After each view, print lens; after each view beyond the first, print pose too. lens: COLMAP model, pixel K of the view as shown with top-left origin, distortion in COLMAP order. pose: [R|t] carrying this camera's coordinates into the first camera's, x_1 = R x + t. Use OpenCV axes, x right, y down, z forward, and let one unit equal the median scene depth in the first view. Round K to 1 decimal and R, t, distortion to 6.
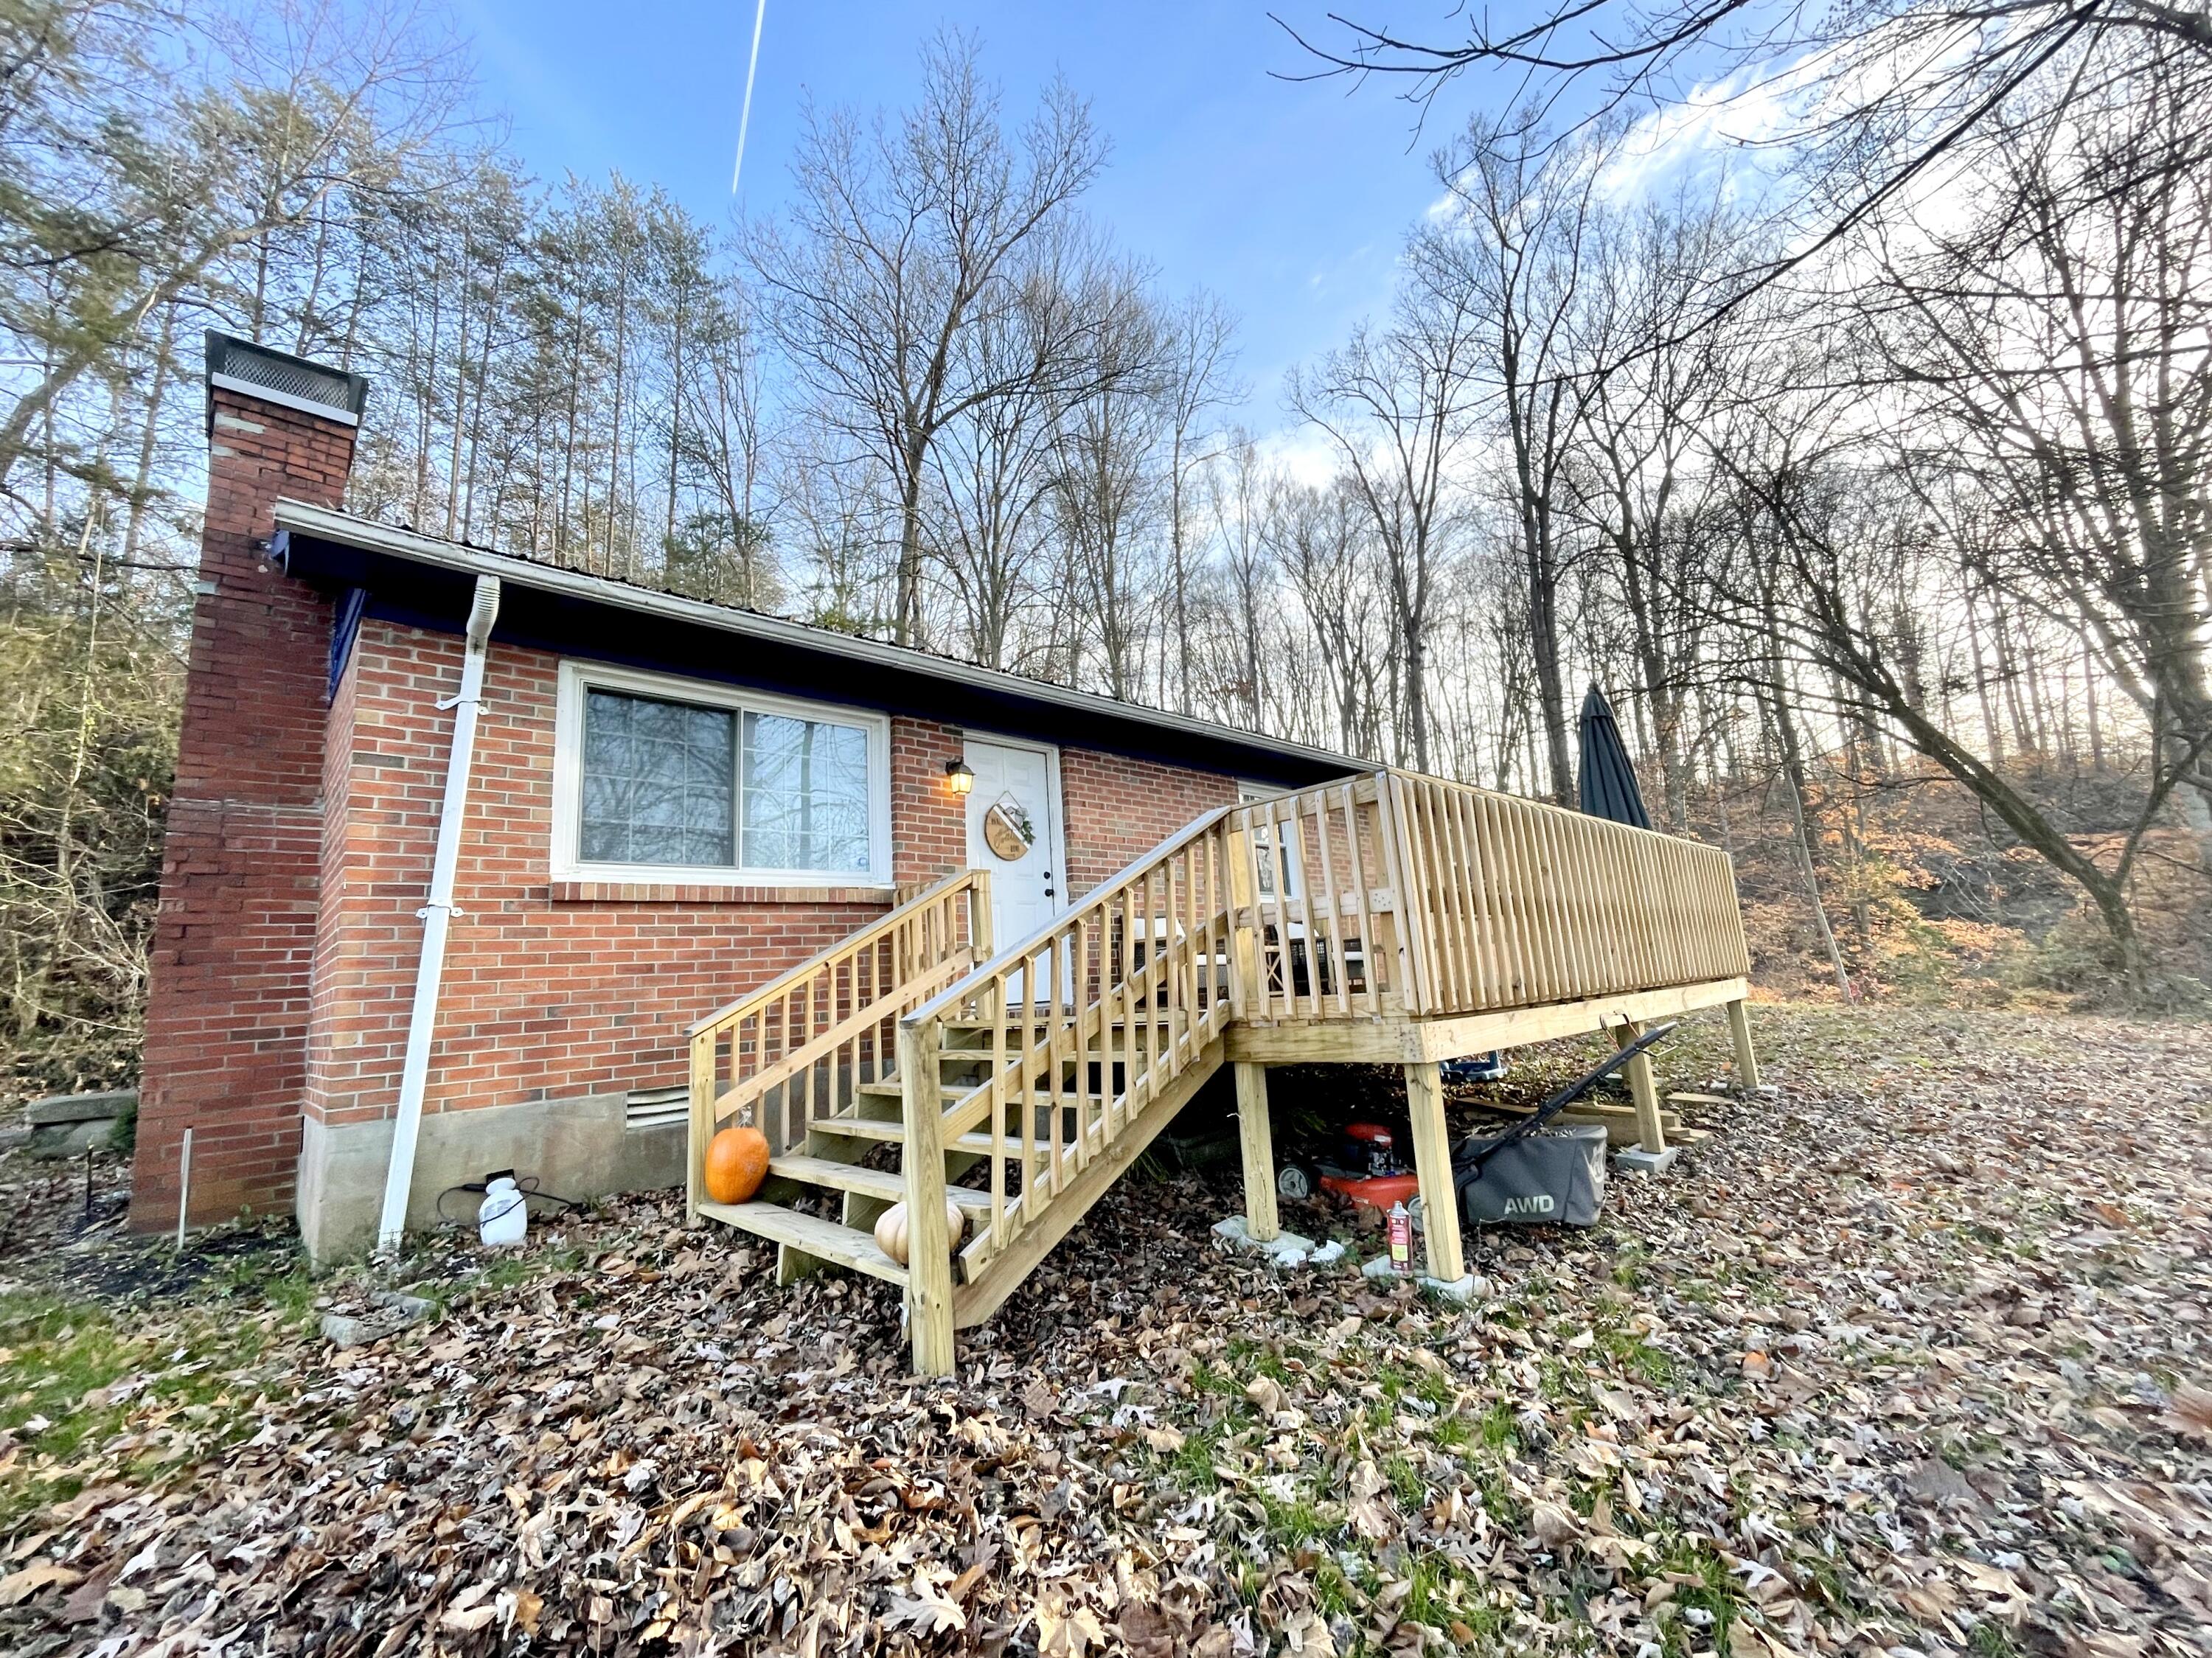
lens RADIAL K [[904.4, 0, 1109.3], [0, 904.4, 825.0], [0, 0, 1]] dist [-0.001767, 0.000824]
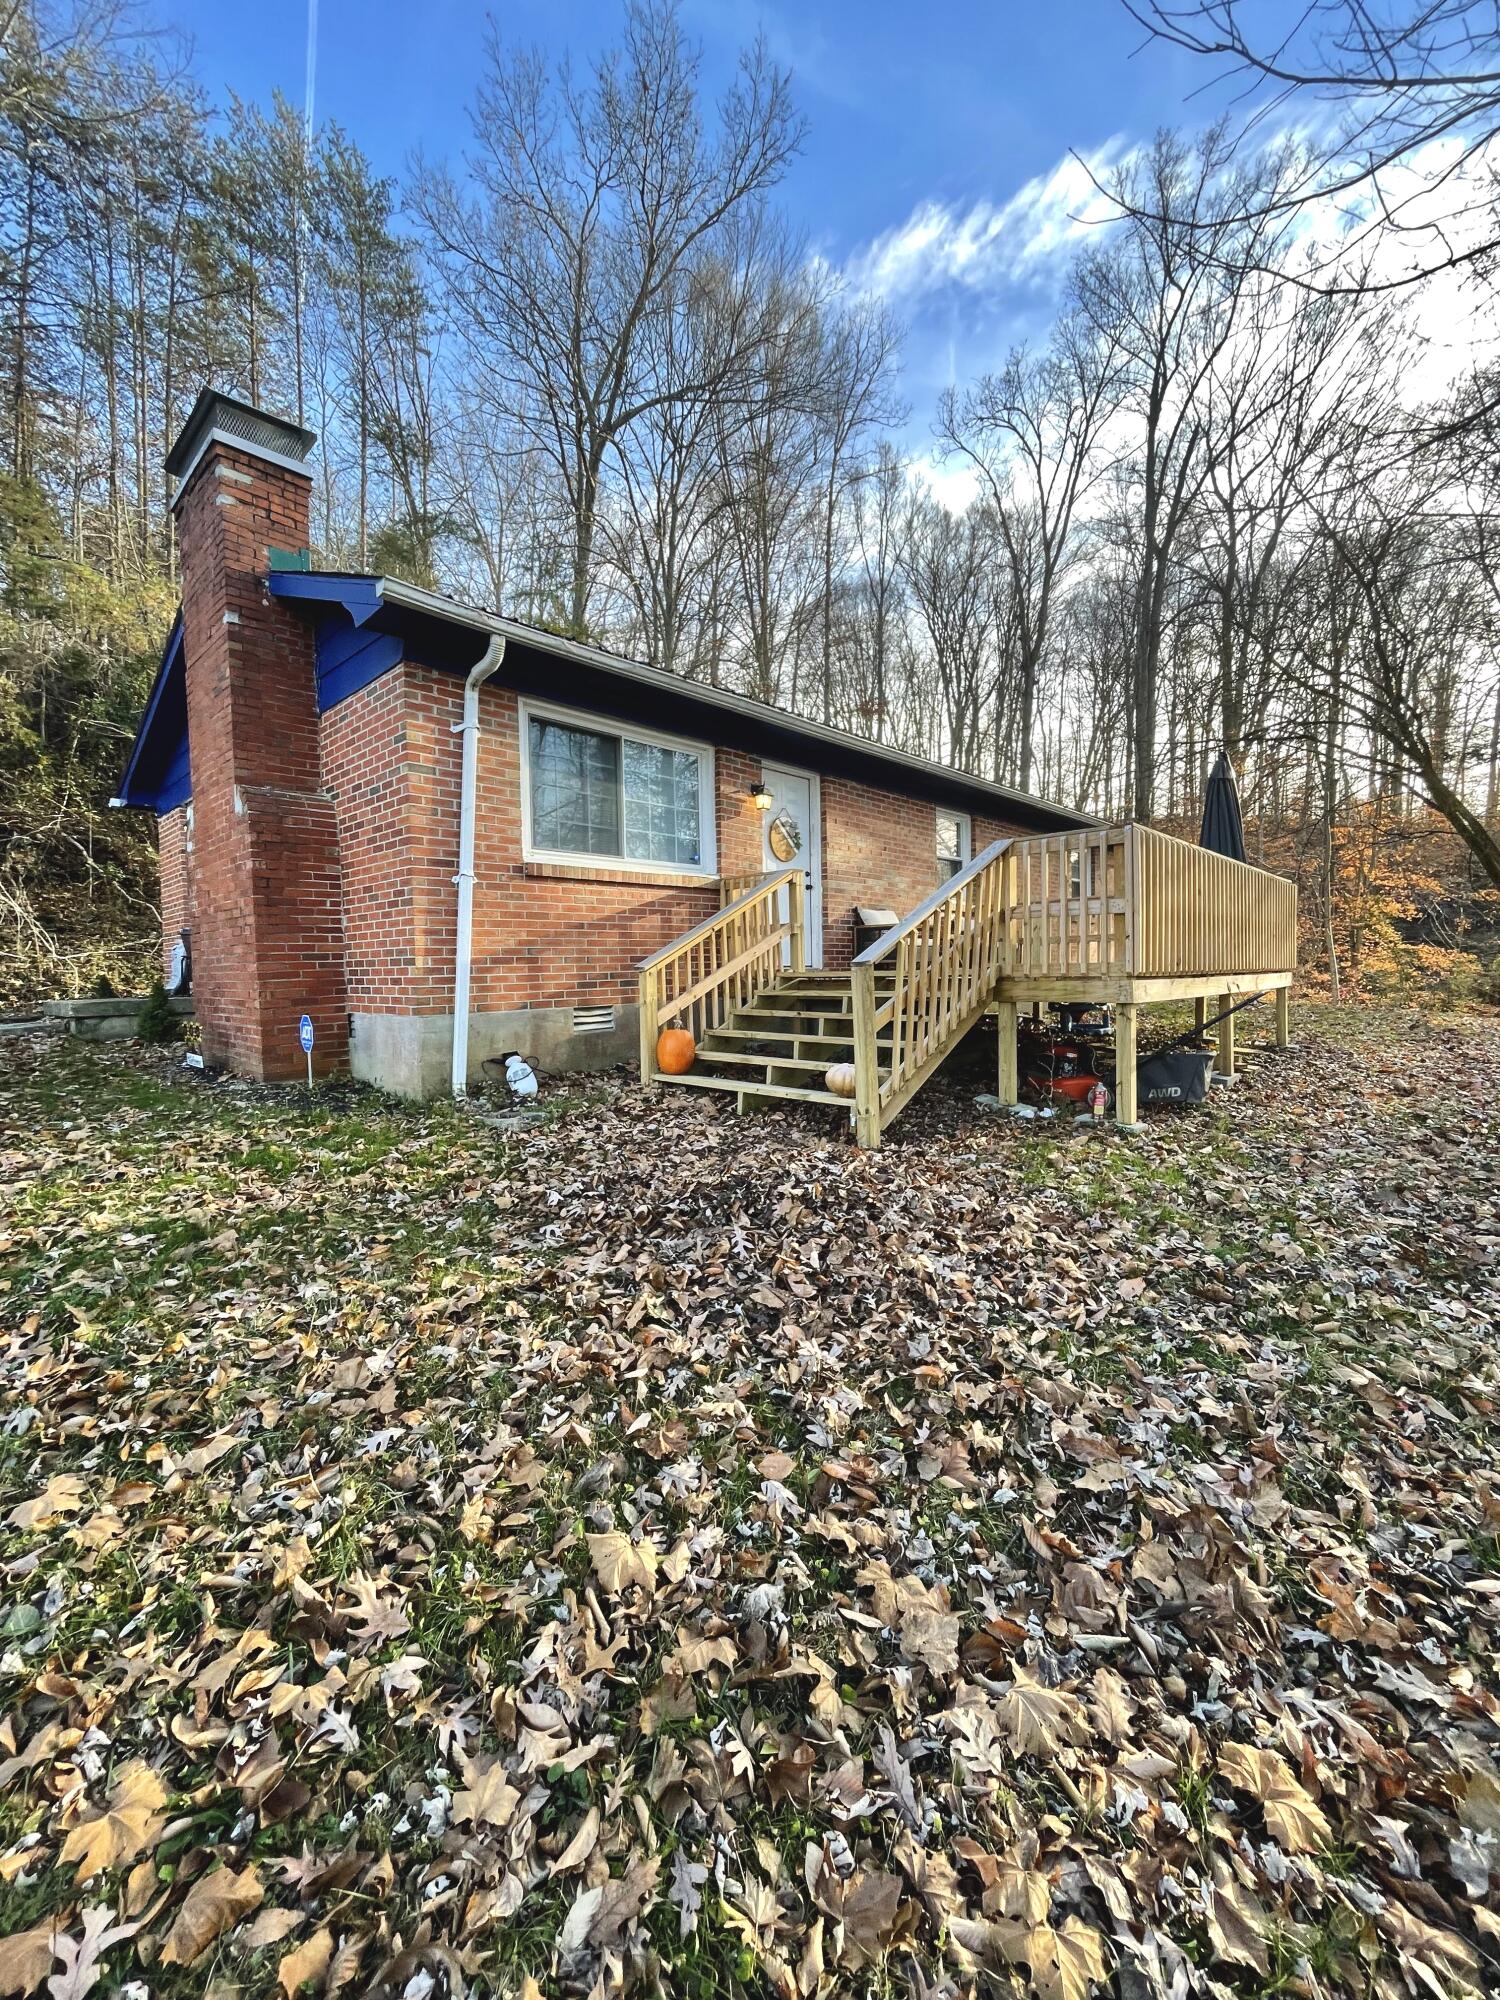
lens RADIAL K [[817.7, 0, 750.1], [0, 817.7, 998.2], [0, 0, 1]] dist [-0.001767, 0.000824]
pose [[0.996747, 0.046330, 0.065951, -0.261857], [-0.059144, 0.976338, 0.208005, -0.013030], [-0.054753, -0.211229, 0.975902, -0.255189]]
